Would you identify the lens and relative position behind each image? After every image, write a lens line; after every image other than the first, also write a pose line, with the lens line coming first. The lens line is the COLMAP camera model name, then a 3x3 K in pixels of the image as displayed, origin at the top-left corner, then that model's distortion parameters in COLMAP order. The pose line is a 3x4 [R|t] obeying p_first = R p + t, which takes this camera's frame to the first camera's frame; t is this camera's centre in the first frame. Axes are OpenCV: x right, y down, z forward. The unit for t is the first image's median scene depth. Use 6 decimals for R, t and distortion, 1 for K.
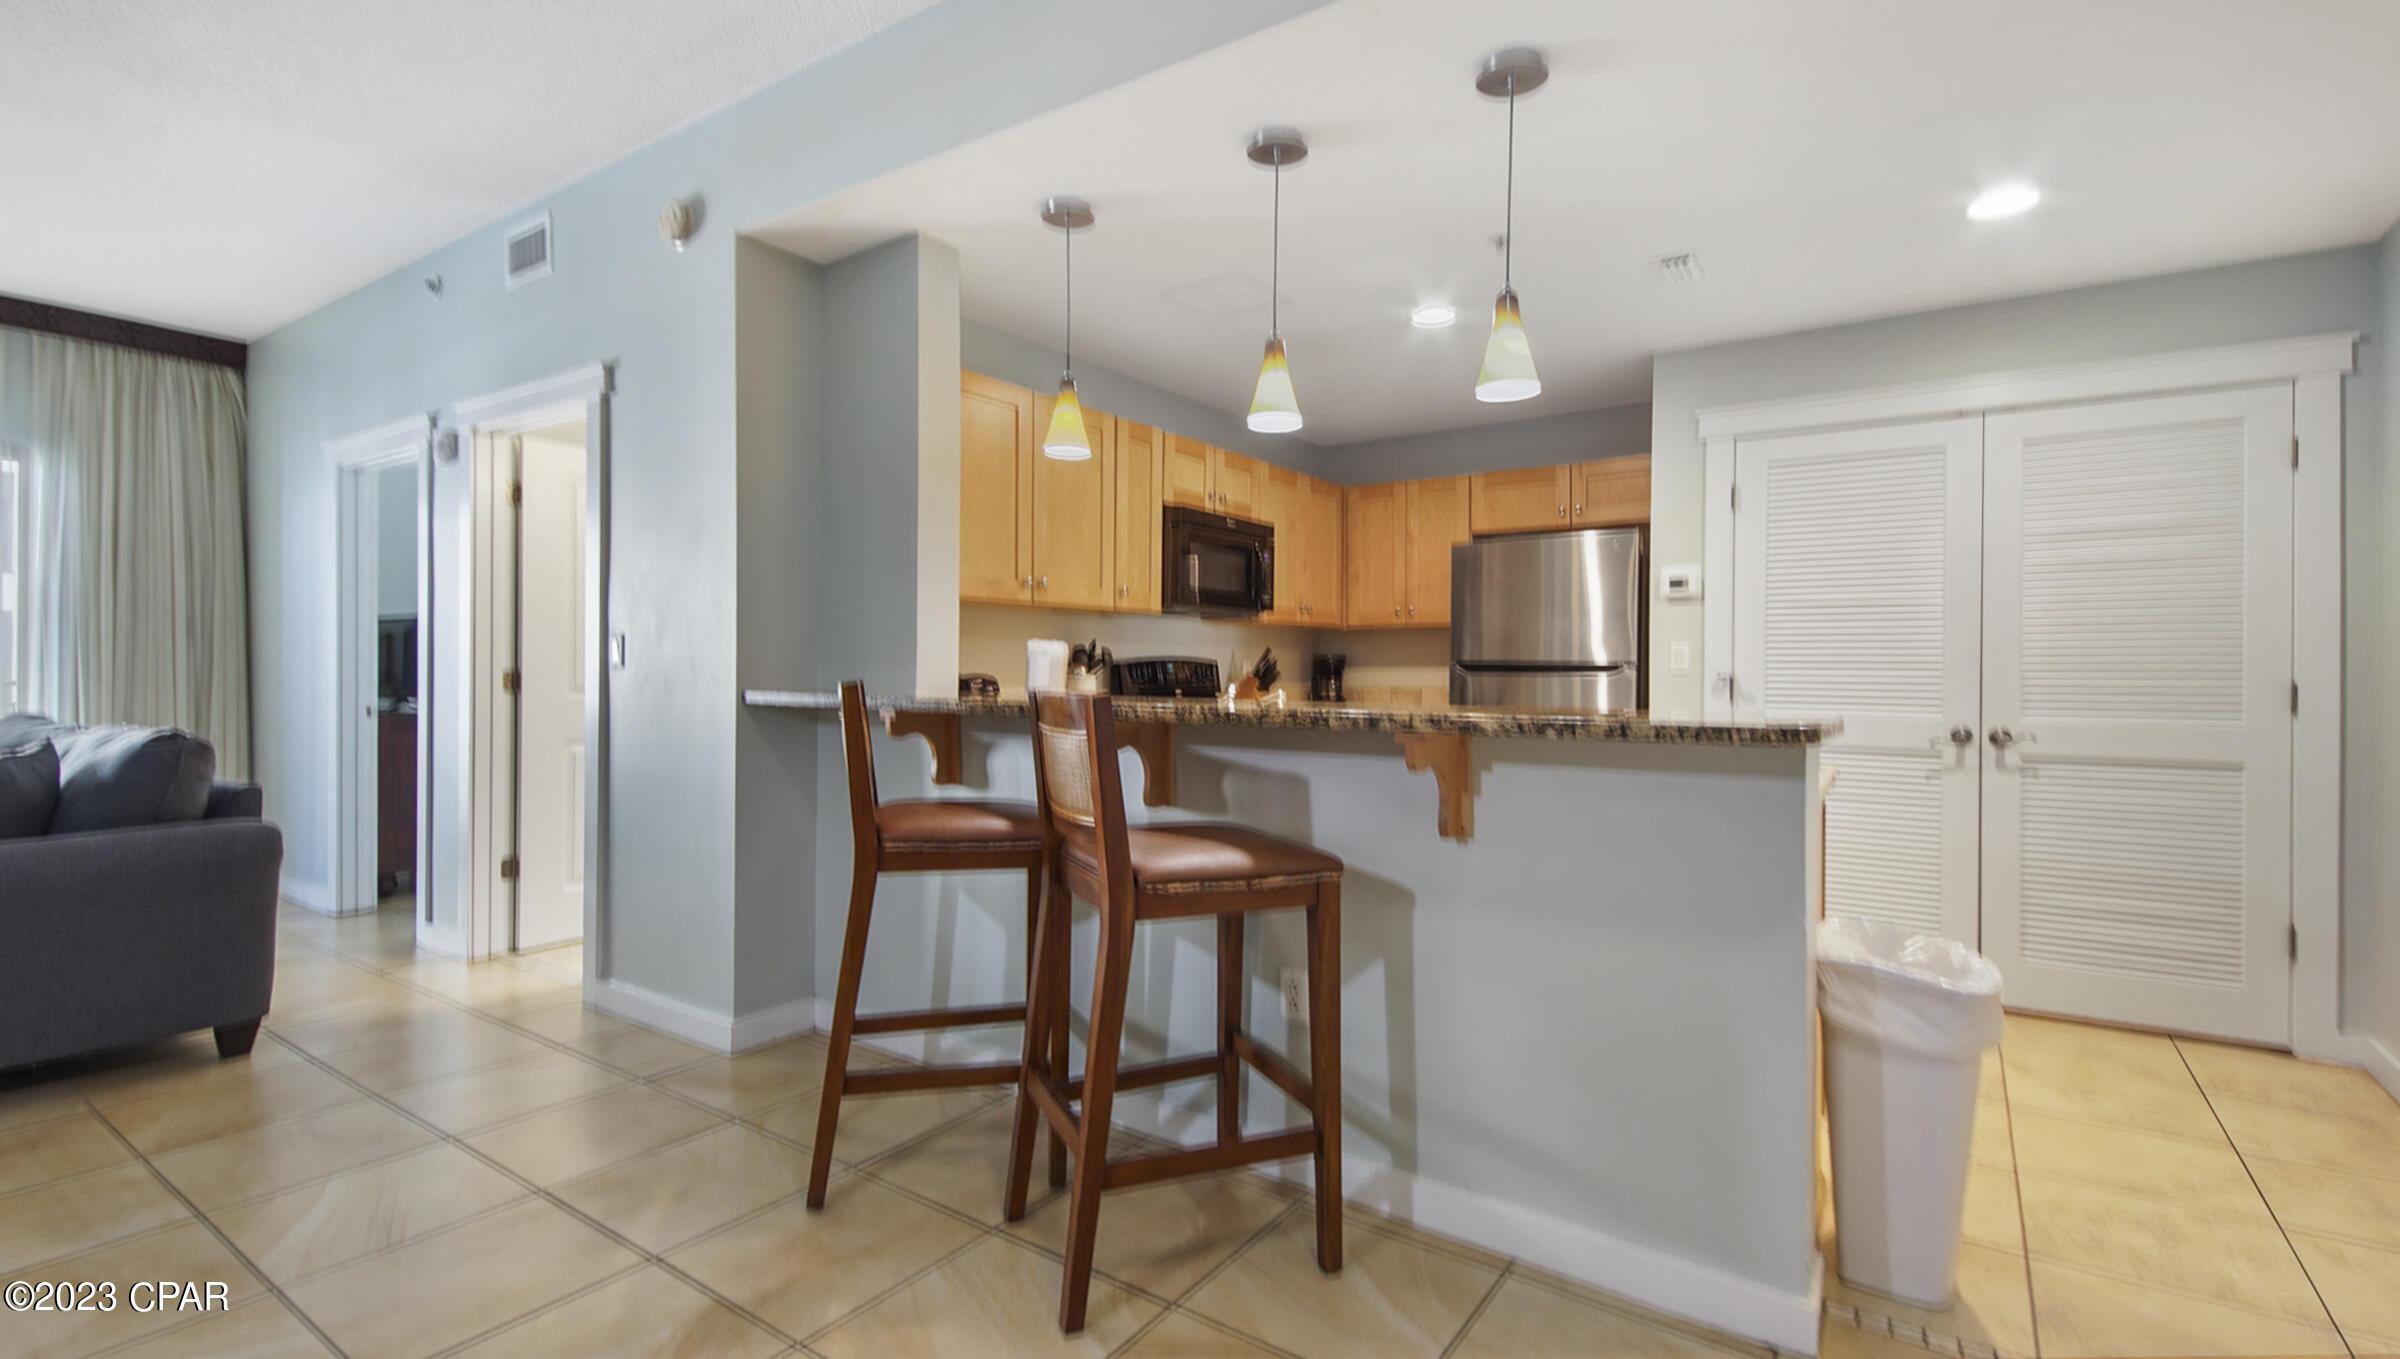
lens RADIAL K [[1104.1, 0, 1183.2], [0, 1104.1, 670.7], [0, 0, 1]] dist [0.017278, -0.002573]
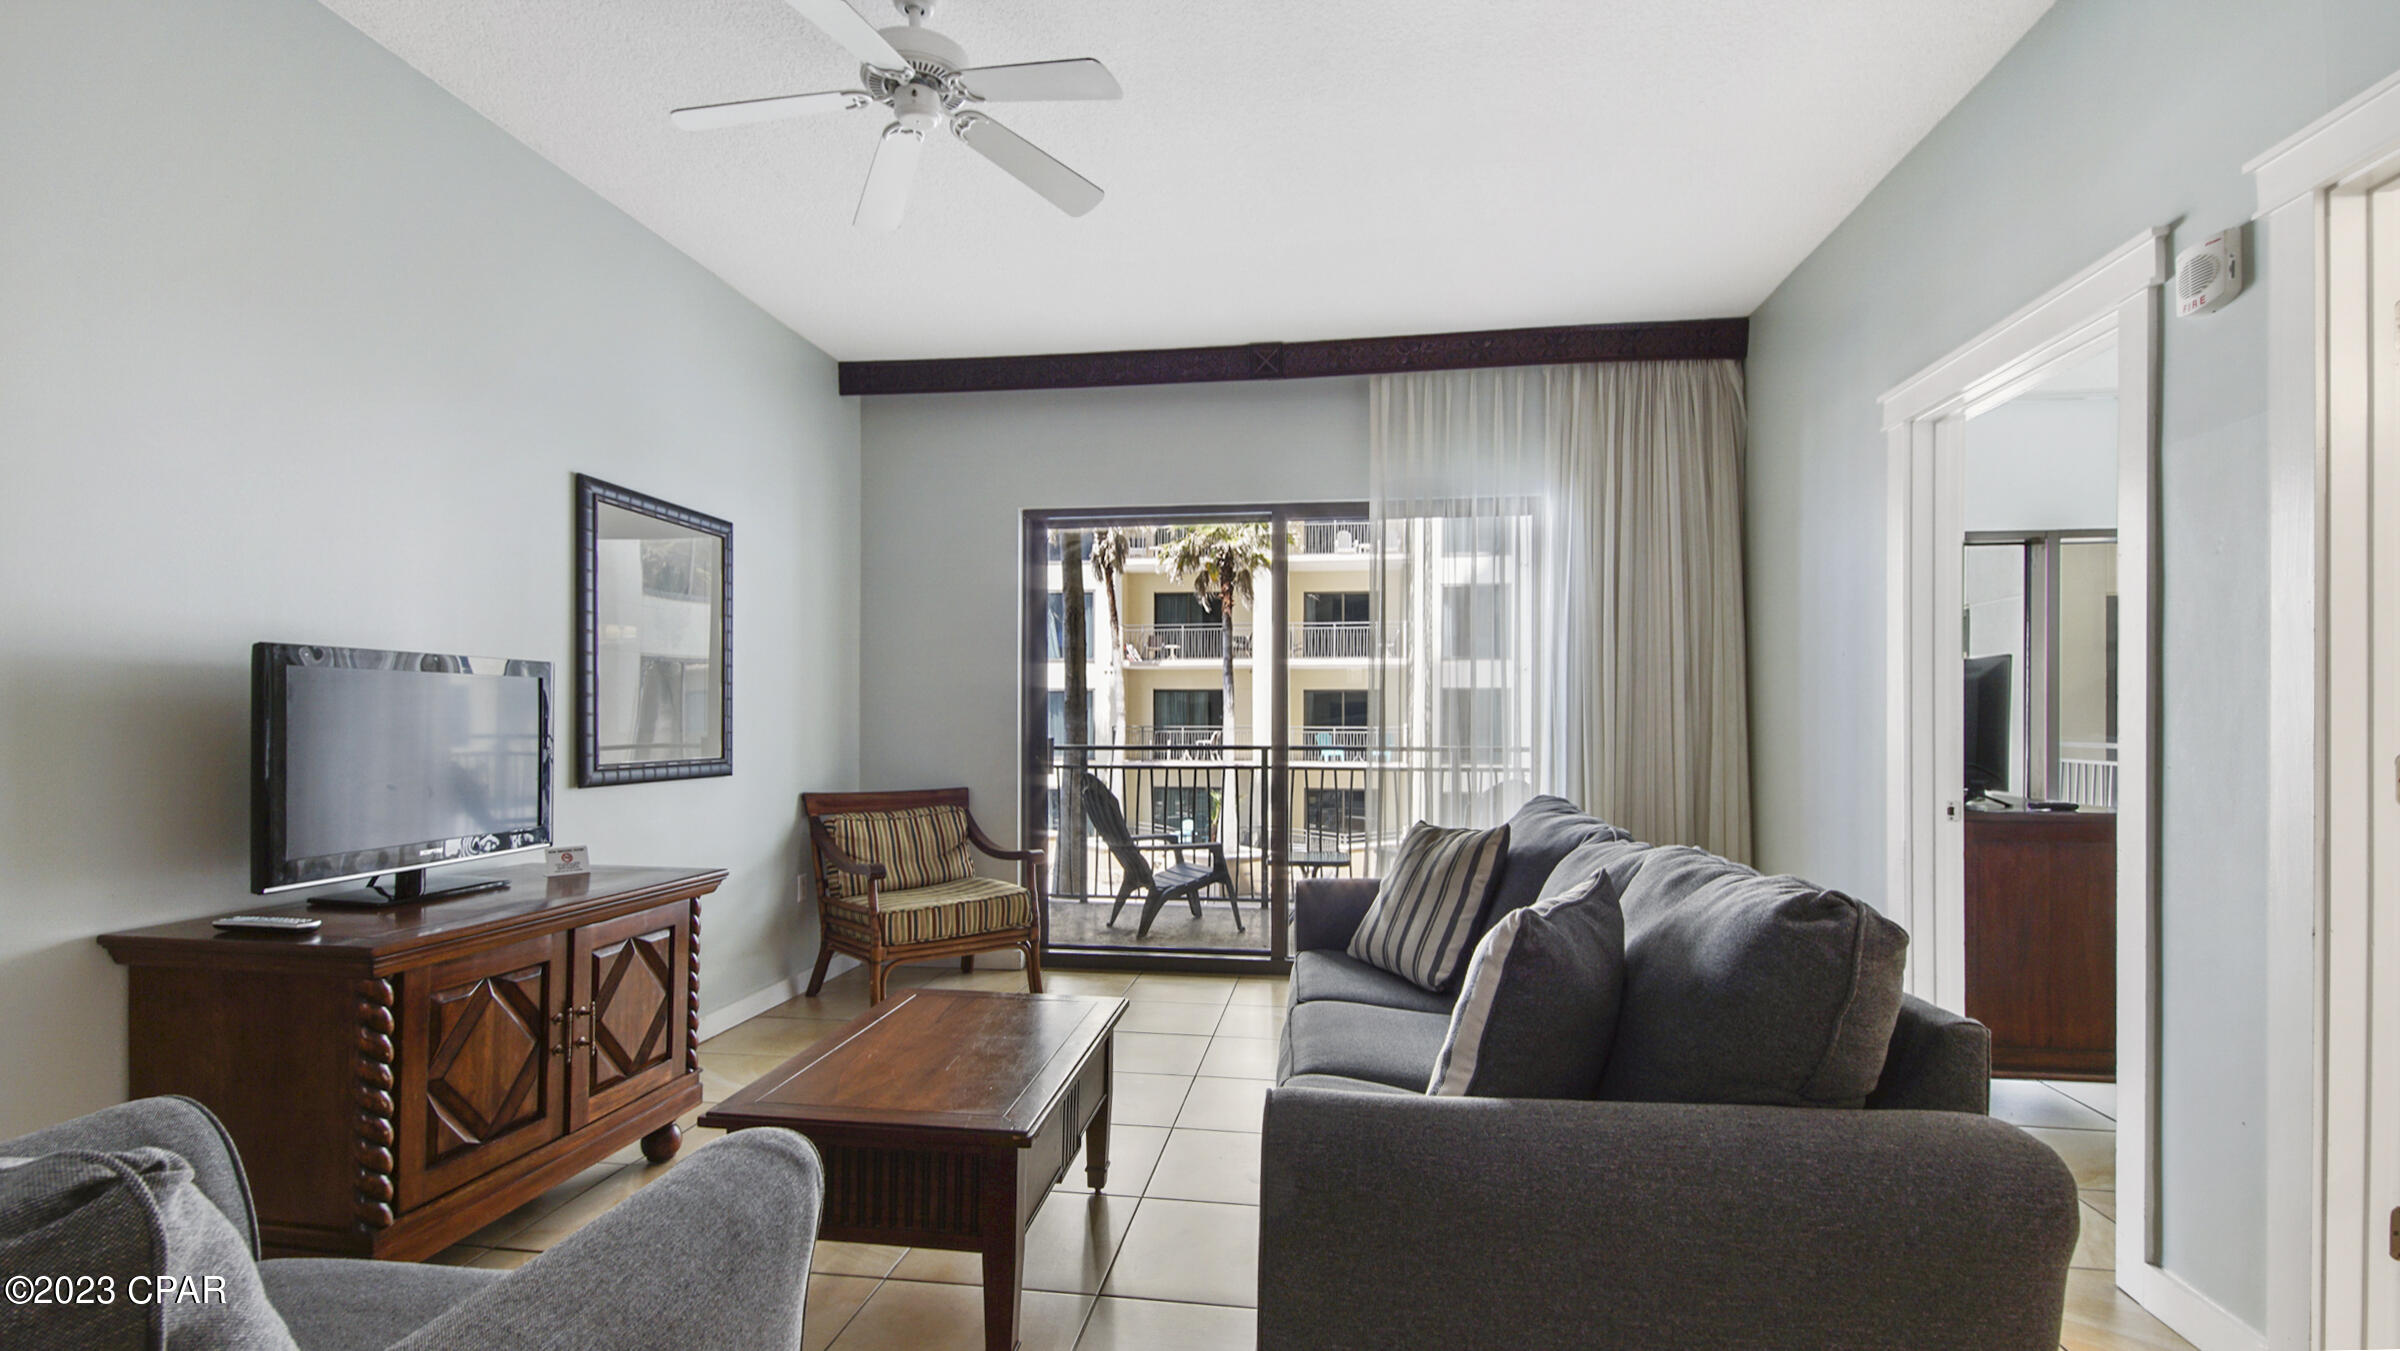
lens RADIAL K [[981.7, 0, 1186.3], [0, 981.7, 726.1], [0, 0, 1]] dist [0.000203, 0.000015]
pose [[0.432004, -0.001534, -0.901870, -0.422594], [-0.004963, 0.999979, -0.004079, -0.005536], [0.901858, 0.006238, 0.431987, 0.382777]]
